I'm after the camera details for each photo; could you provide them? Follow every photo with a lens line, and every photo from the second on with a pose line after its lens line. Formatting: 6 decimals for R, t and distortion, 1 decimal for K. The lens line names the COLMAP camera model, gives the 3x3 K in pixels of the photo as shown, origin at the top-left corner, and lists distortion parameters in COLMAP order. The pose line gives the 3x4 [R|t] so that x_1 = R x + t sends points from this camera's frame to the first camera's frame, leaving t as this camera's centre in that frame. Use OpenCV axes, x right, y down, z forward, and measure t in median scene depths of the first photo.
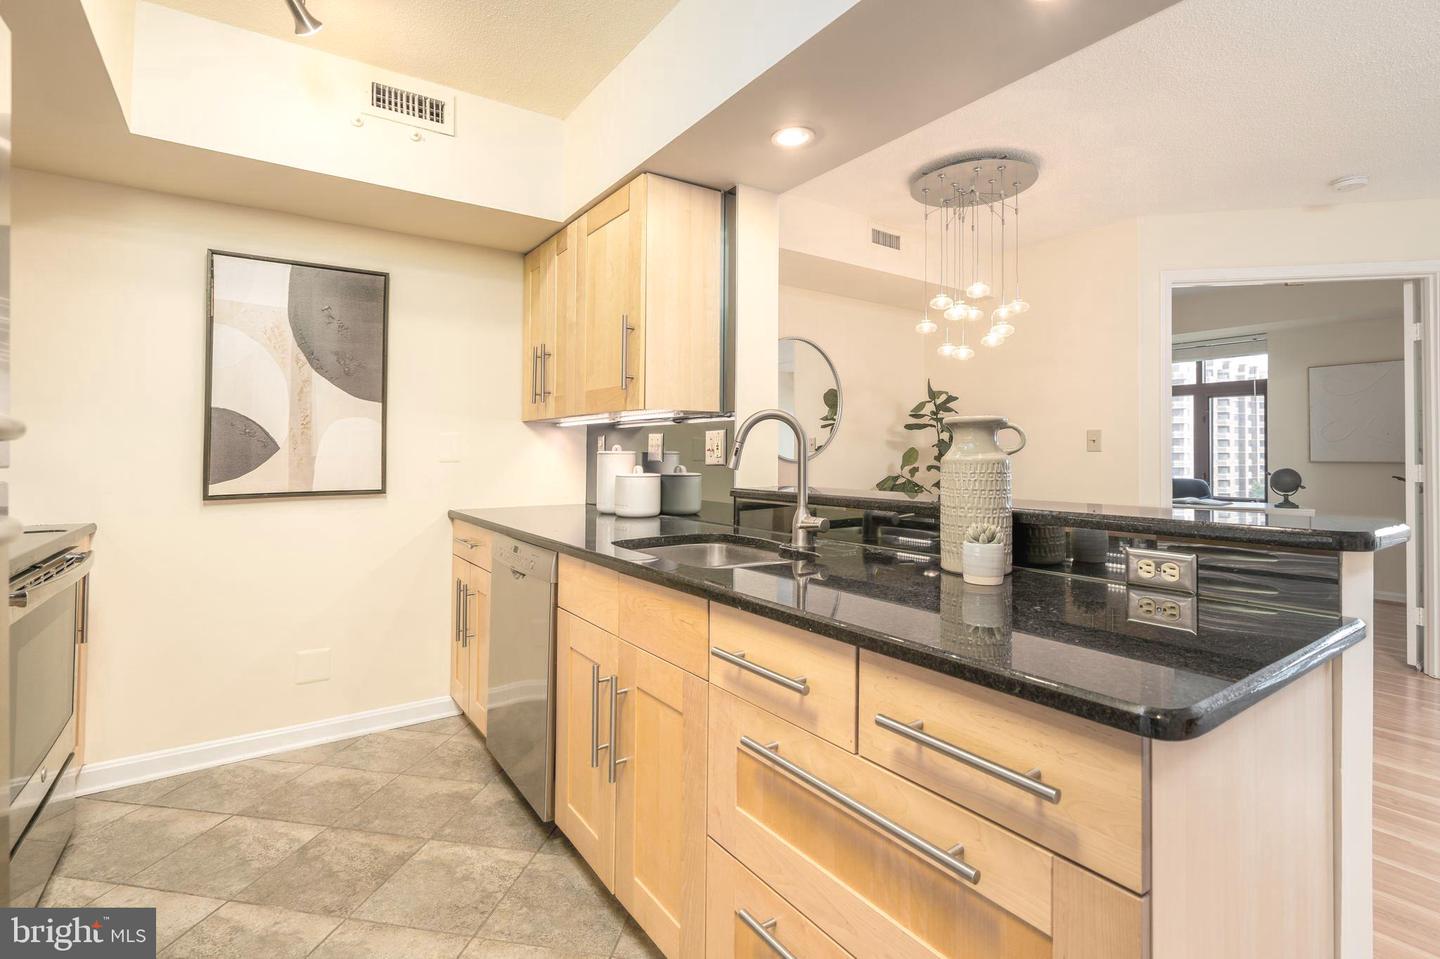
lens RADIAL K [[671.8, 0, 718.5], [0, 671.8, 446.5], [0, 0, 1]] dist [-0.005589, -0.000033]
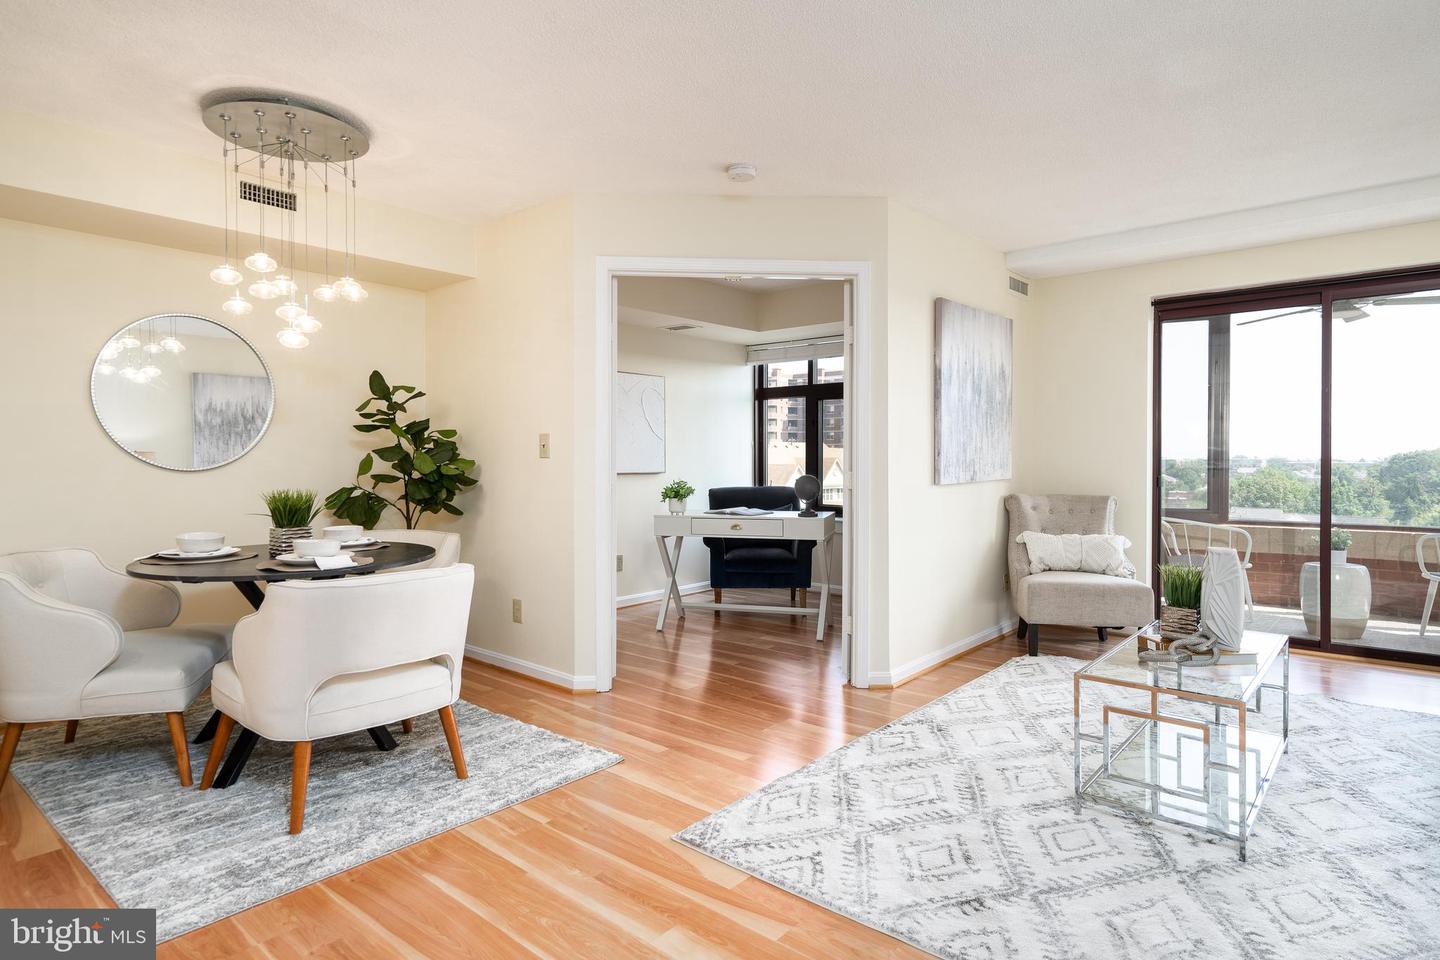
lens RADIAL K [[784.5, 0, 715.7], [0, 784.5, 480.0], [0, 0, 1]] dist [0.005414, 0.000874]
pose [[0.971480, -0.007661, 0.236996, 0.856803], [-0.000871, 0.999356, 0.035878, -0.001473], [-0.237118, -0.035061, 0.970848, -0.097445]]
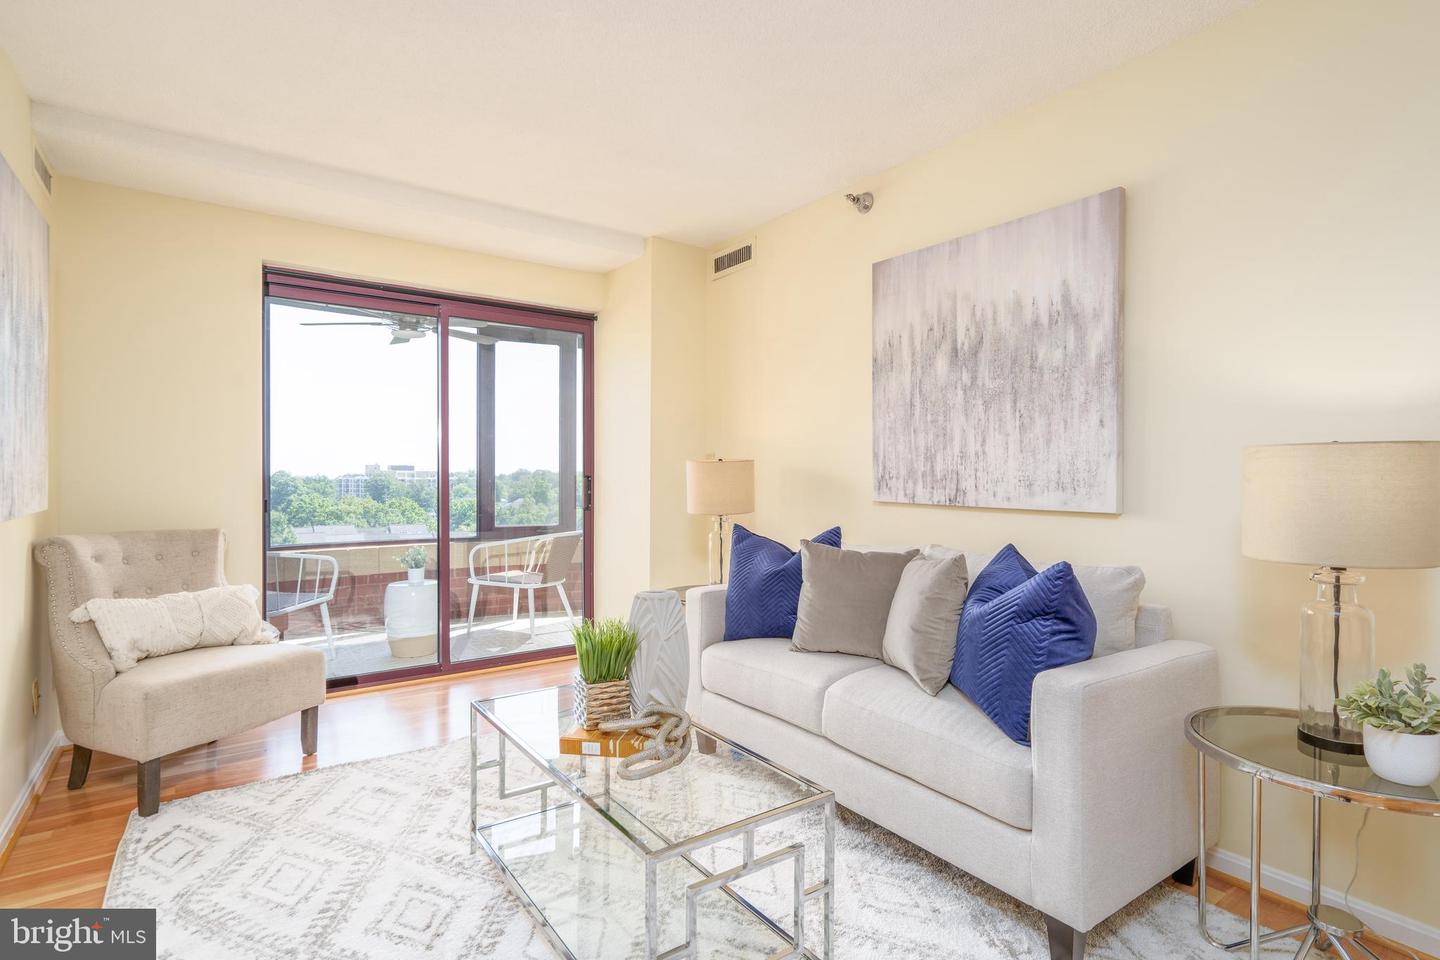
lens RADIAL K [[713.6, 0, 716.4], [0, 713.6, 487.5], [0, 0, 1]] dist [0.002065, 0.000726]
pose [[-0.008620, -0.011627, 0.999895, 1.042973], [-0.012795, 0.999852, 0.011516, 0.011203], [-0.999881, -0.012694, -0.008767, 0.766118]]
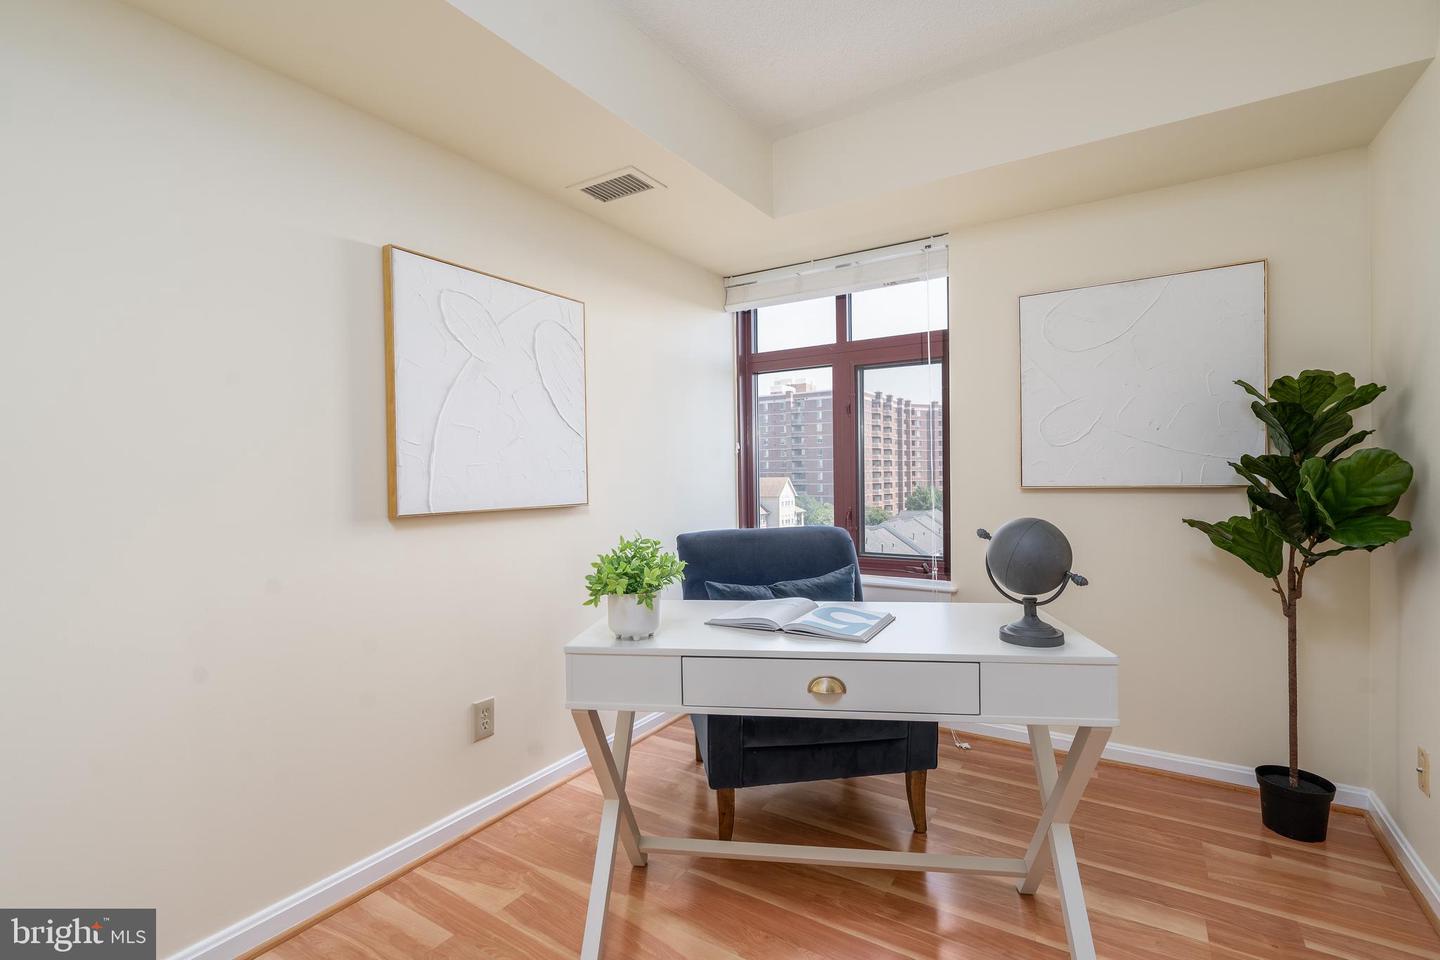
lens RADIAL K [[654.3, 0, 721.1], [0, 654.3, 494.7], [0, 0, 1]] dist [-0.001705, 0.000479]
pose [[0.922378, -0.026219, 0.385398, 1.110002], [0.011839, 0.999144, 0.039637, 0.012730], [-0.386107, -0.031998, 0.921899, 1.444290]]
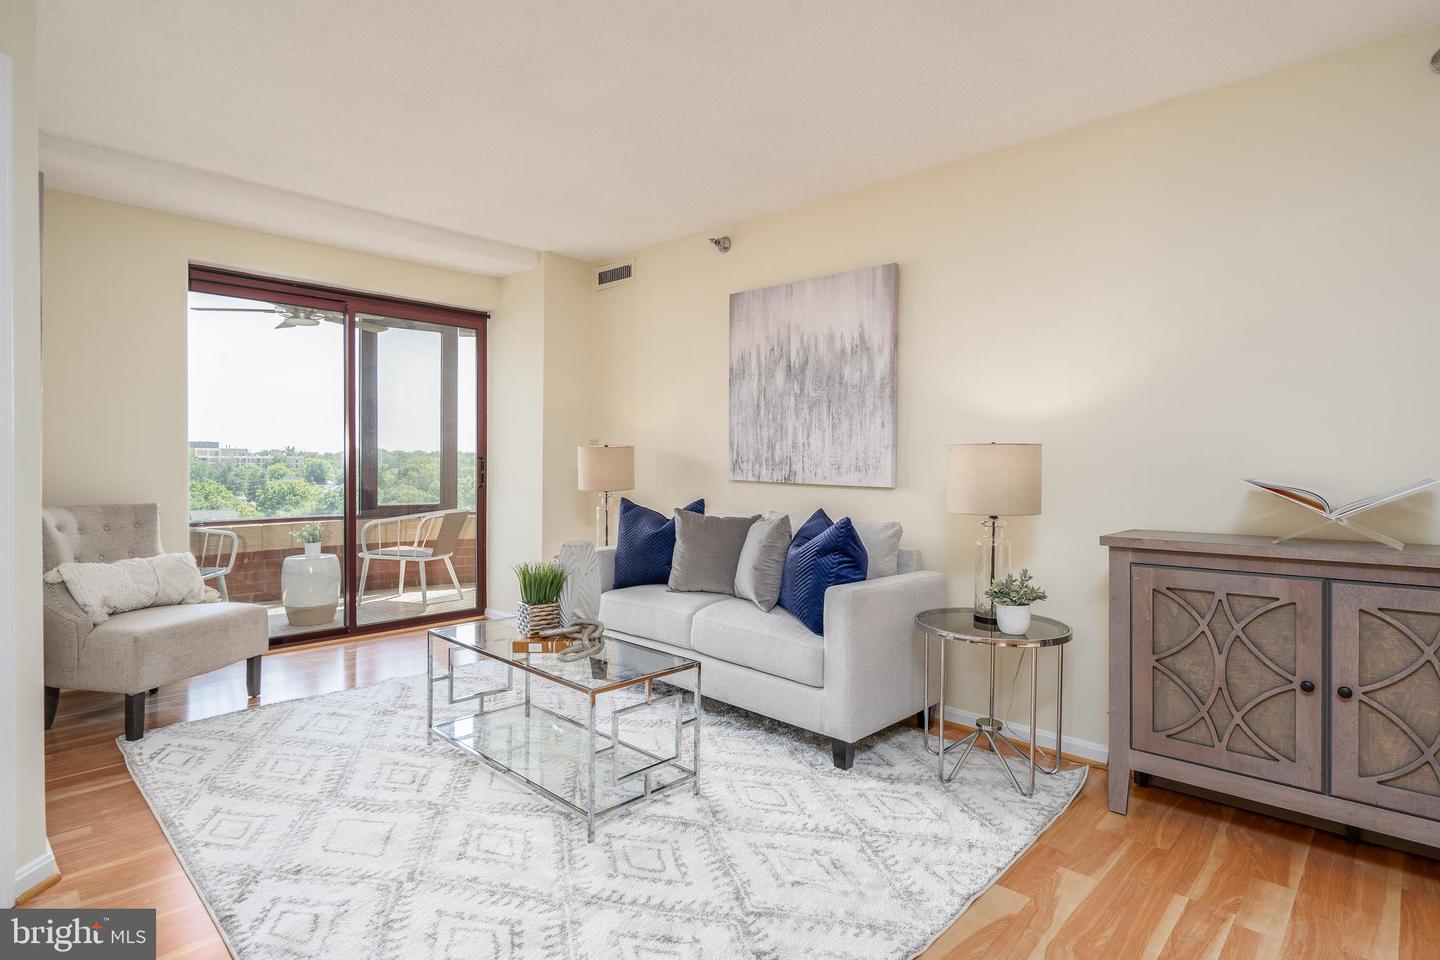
lens RADIAL K [[746.3, 0, 713.0], [0, 746.3, 482.3], [0, 0, 1]] dist [0.001443, 0.000428]
pose [[-0.192590, -0.029402, 0.980839, 0.641524], [-0.018760, 0.999479, 0.026278, 0.008476], [-0.981100, -0.013340, -0.193042, 0.842344]]
